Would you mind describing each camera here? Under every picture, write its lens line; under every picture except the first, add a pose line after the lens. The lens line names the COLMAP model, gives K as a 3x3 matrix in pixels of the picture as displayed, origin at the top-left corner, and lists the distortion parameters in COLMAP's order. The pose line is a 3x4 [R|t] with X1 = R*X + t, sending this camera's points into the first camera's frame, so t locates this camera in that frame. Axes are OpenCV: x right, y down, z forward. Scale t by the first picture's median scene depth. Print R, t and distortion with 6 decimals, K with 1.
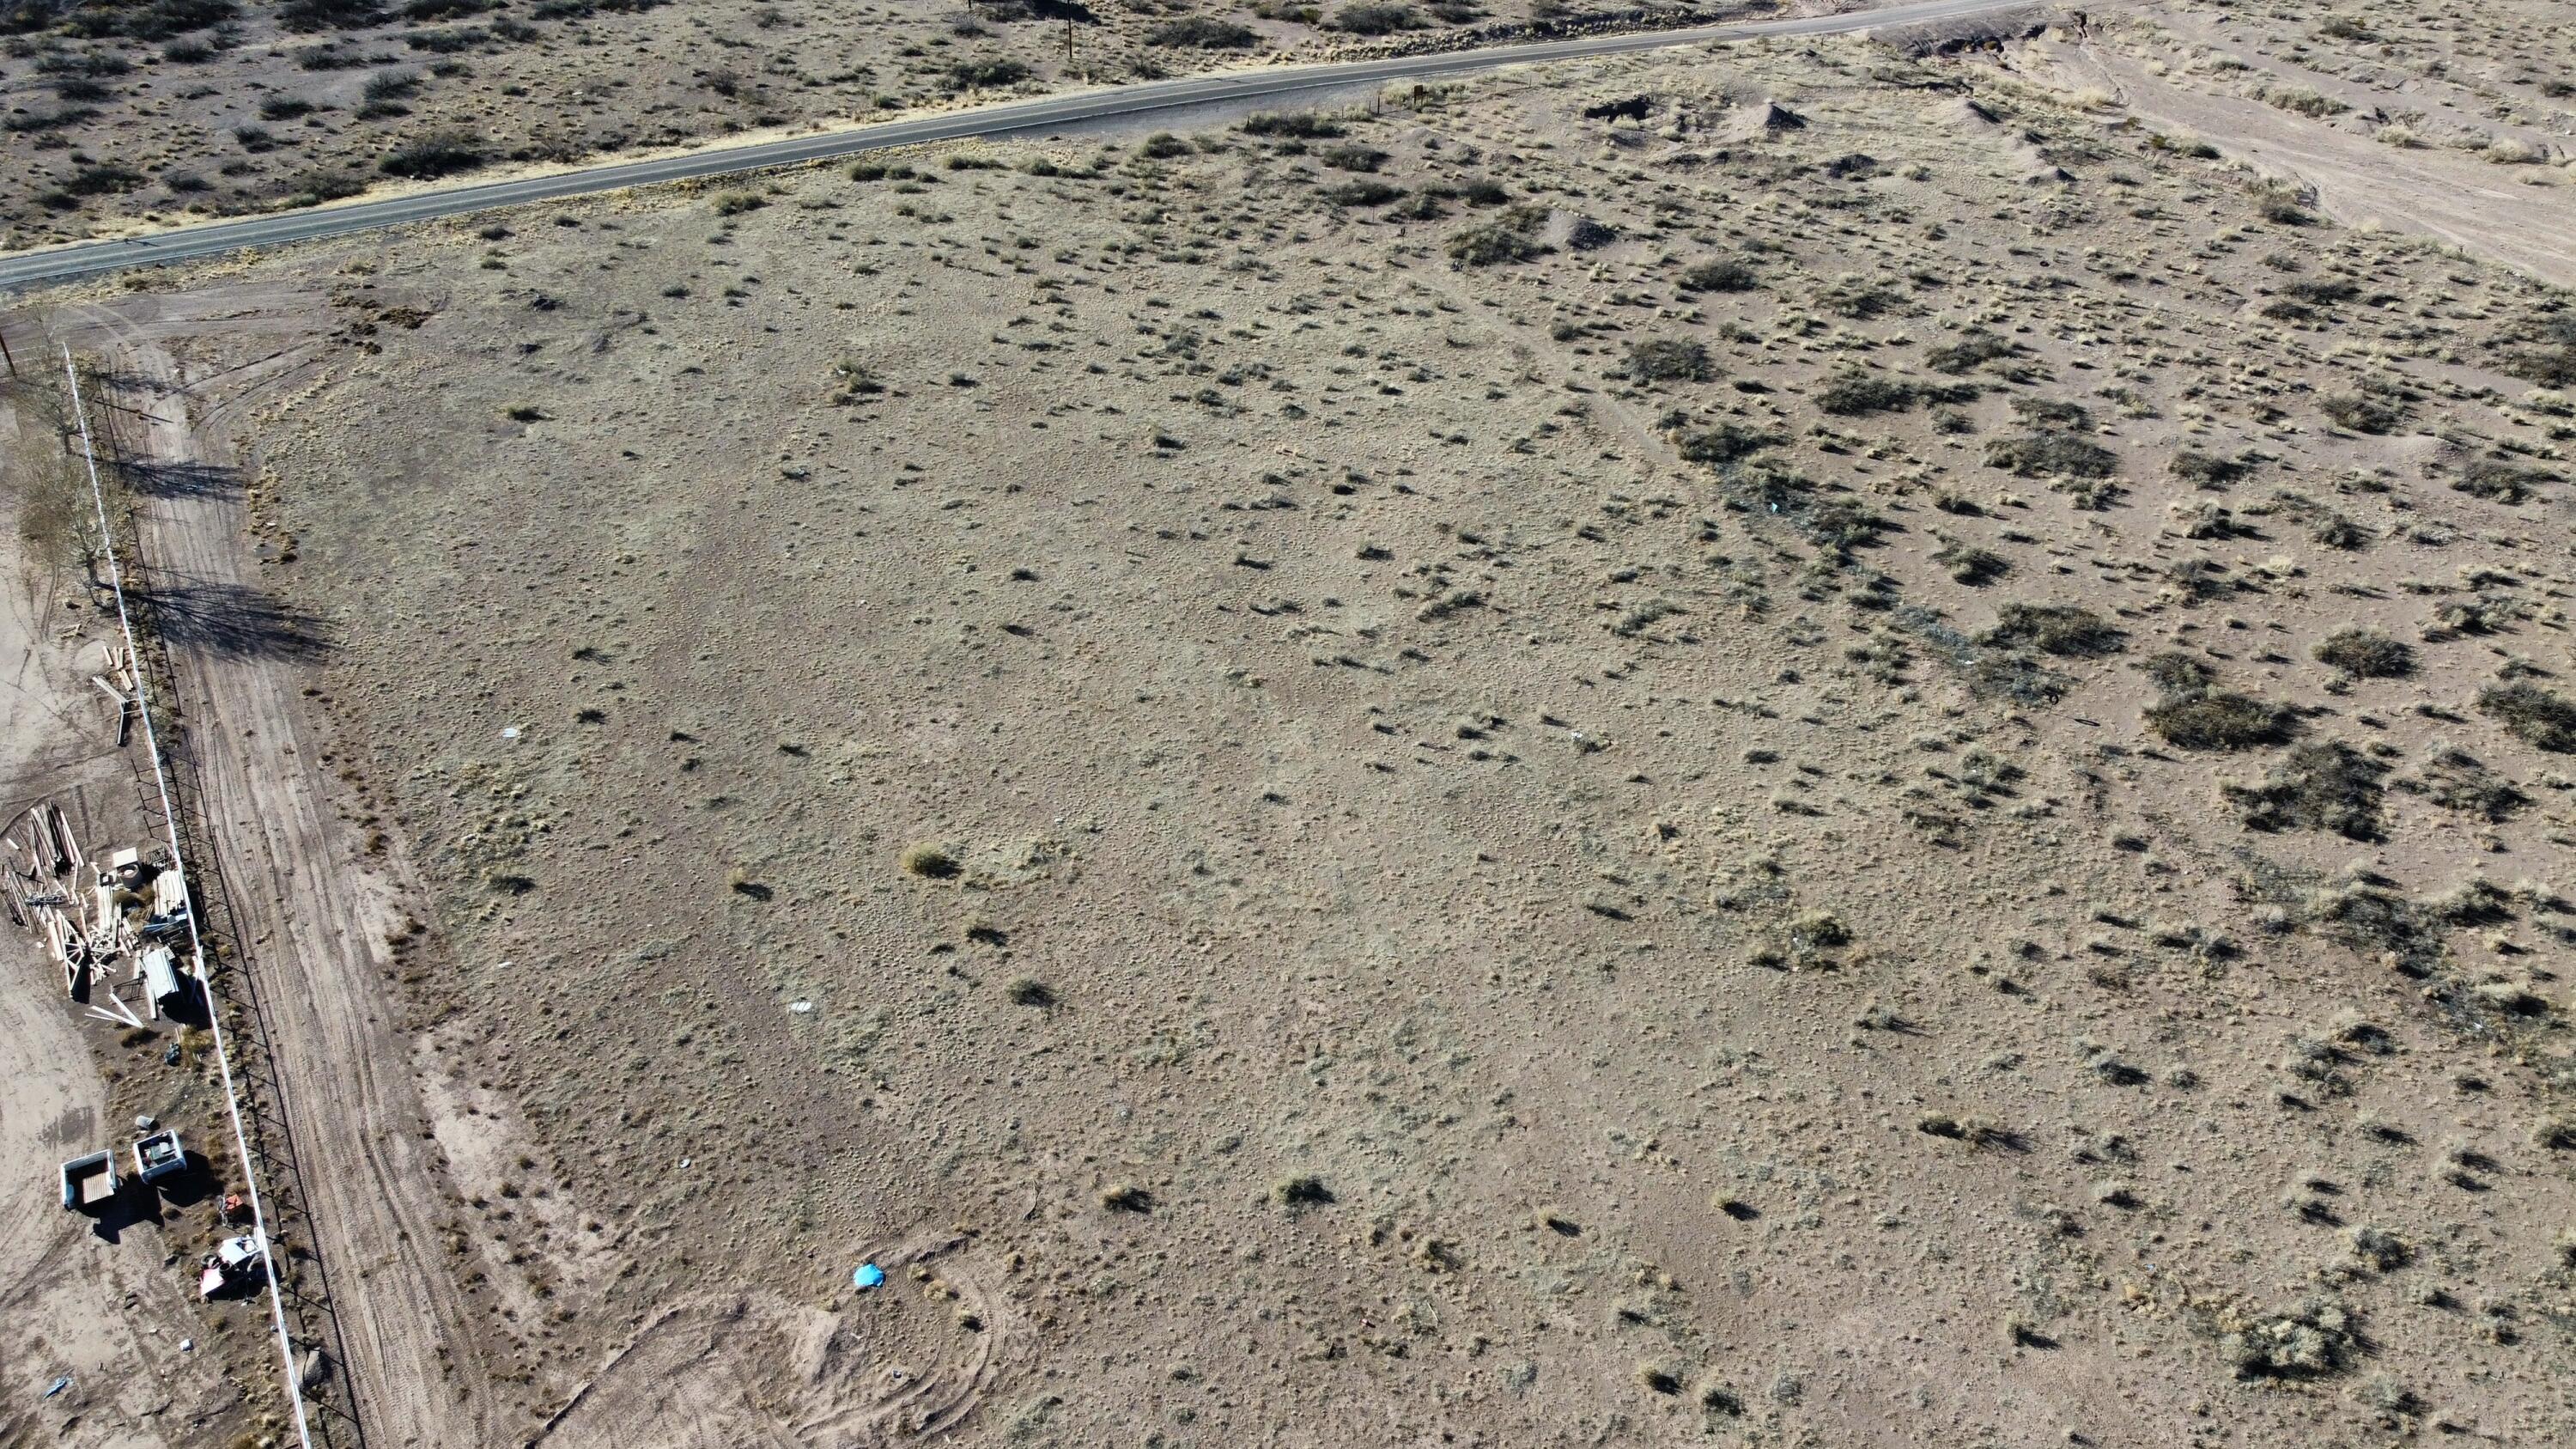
lens RADIAL K [[1945.4, 0, 1282.2], [0, 1945.4, 724.2], [0, 0, 1]] dist [-0.001942, -0.002112]
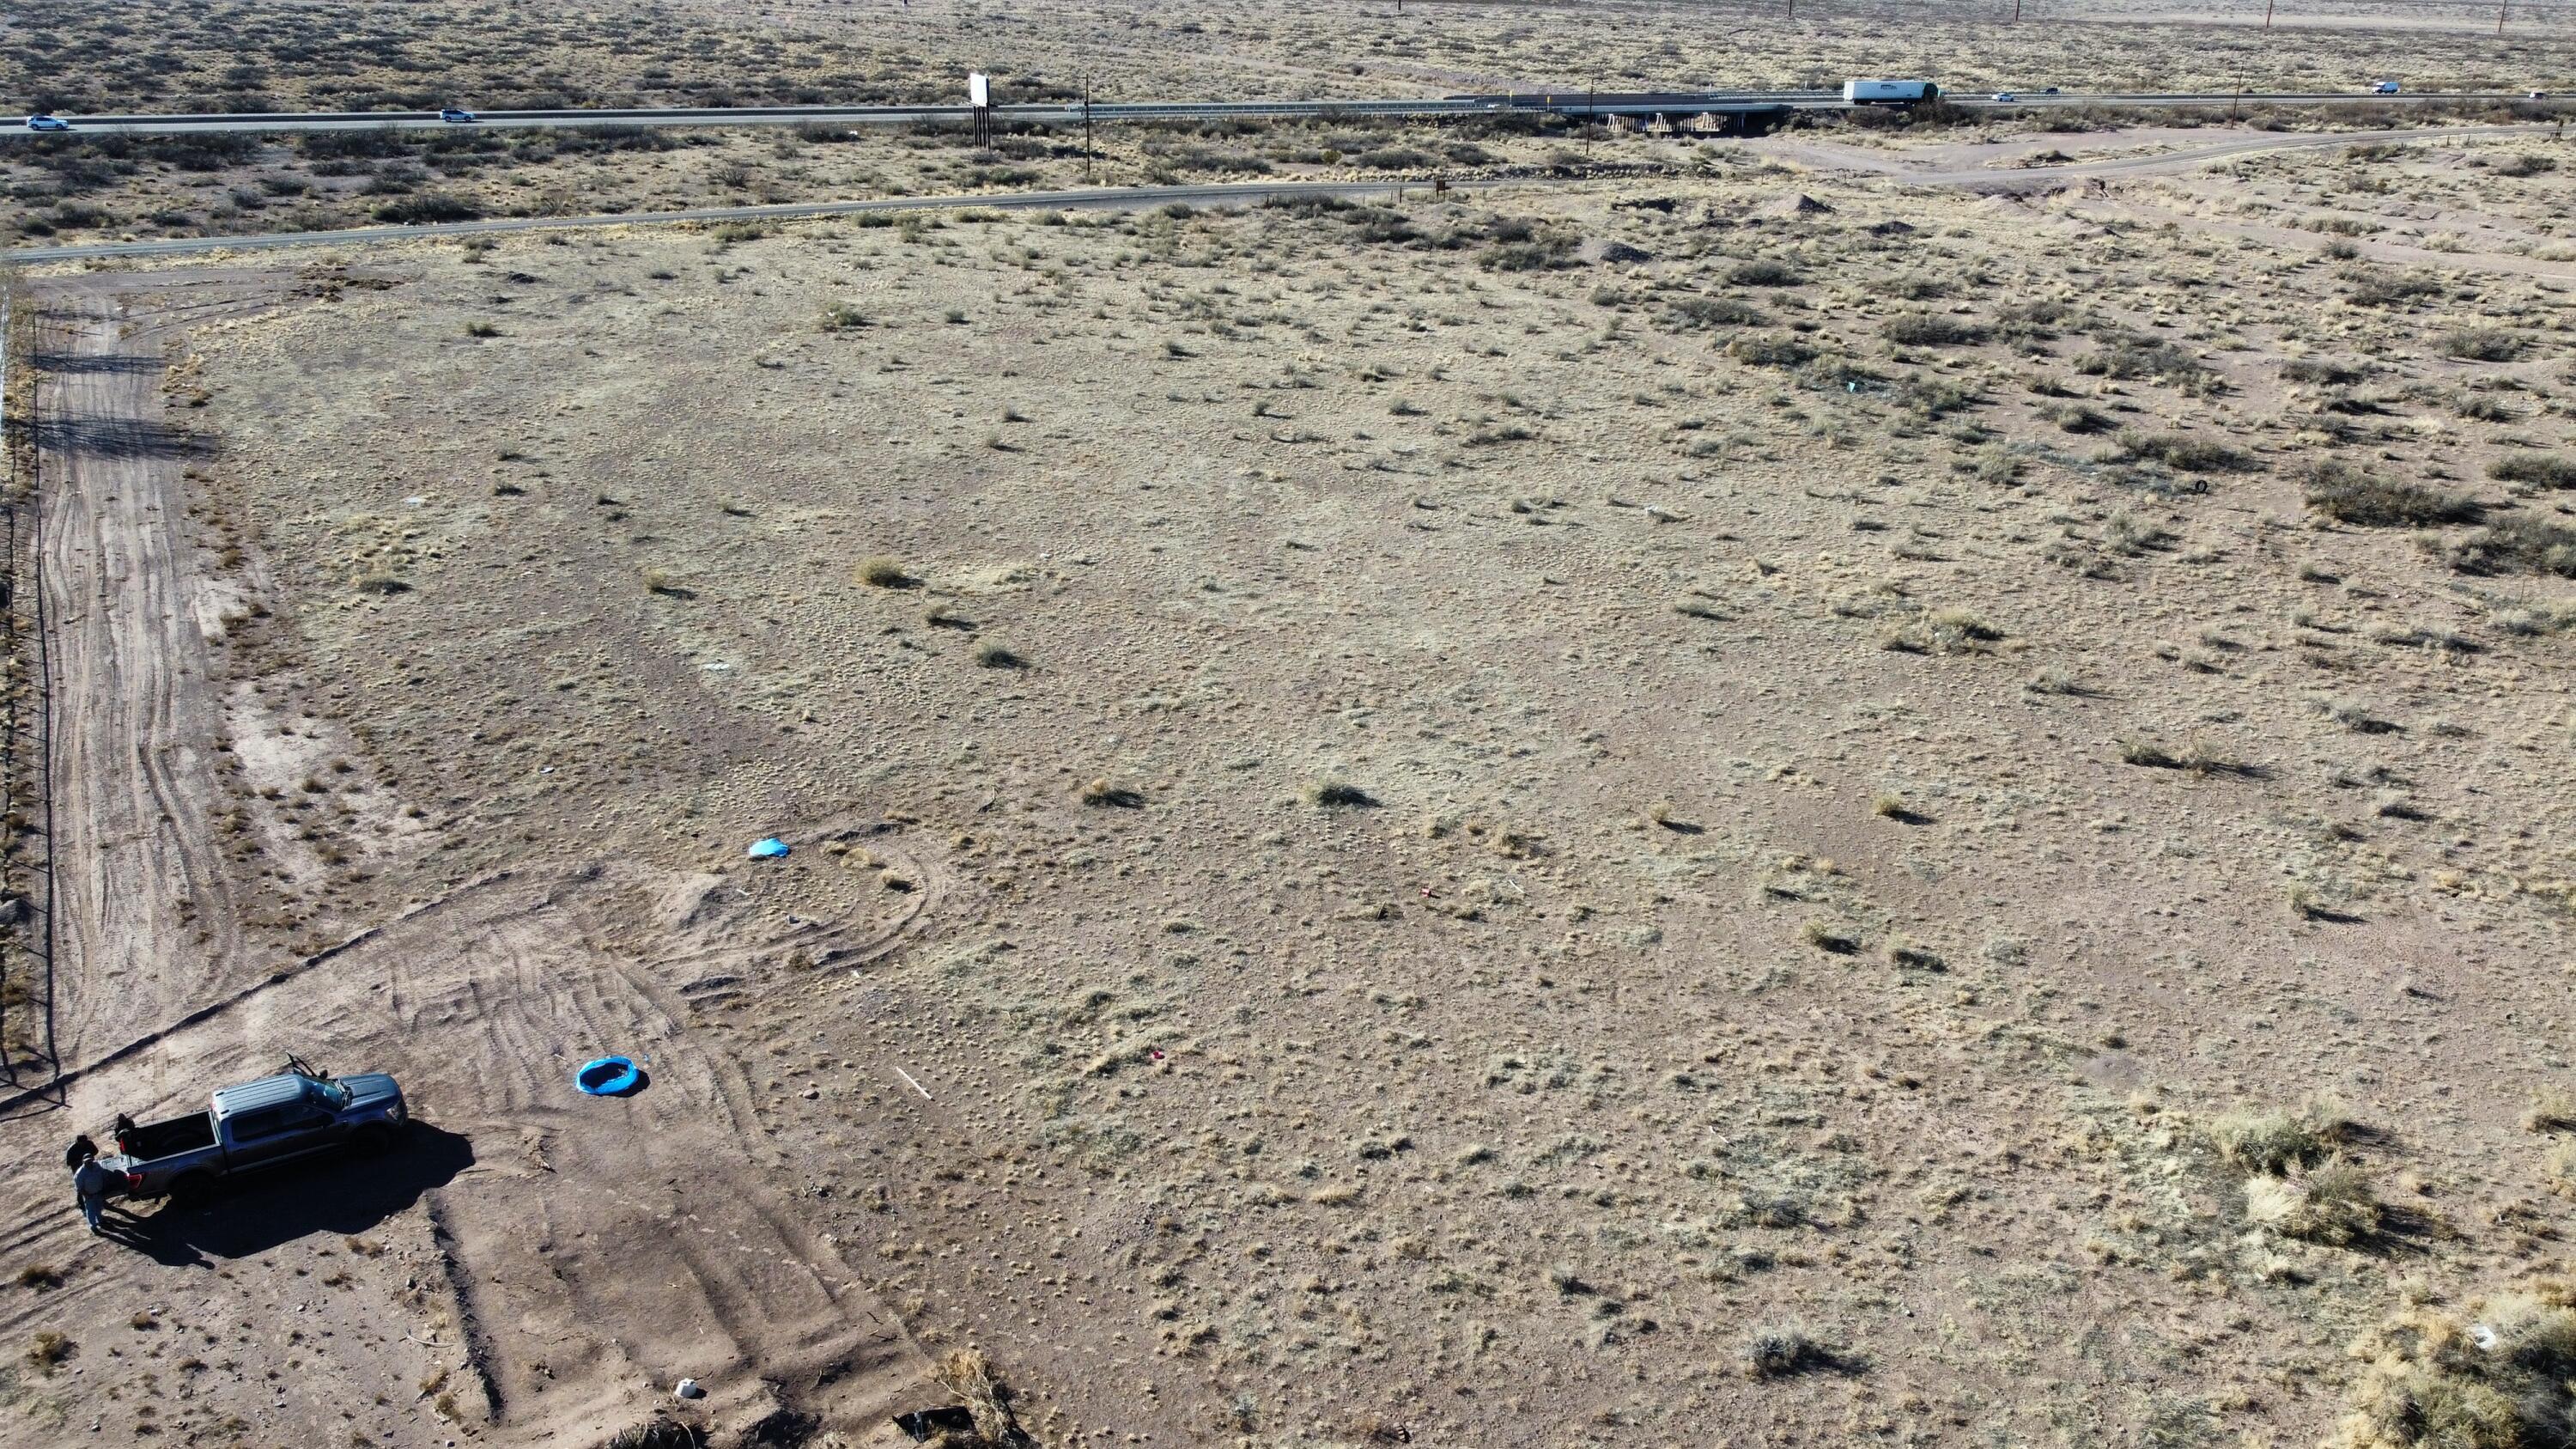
lens RADIAL K [[1951.1, 0, 1282.0], [0, 1951.1, 714.0], [0, 0, 1]] dist [0.001454, -0.005568]
pose [[0.999975, 0.002381, -0.006594, -0.006538], [-0.003677, 0.978929, -0.204166, 0.312852], [0.005969, 0.204185, 0.978914, 0.200708]]
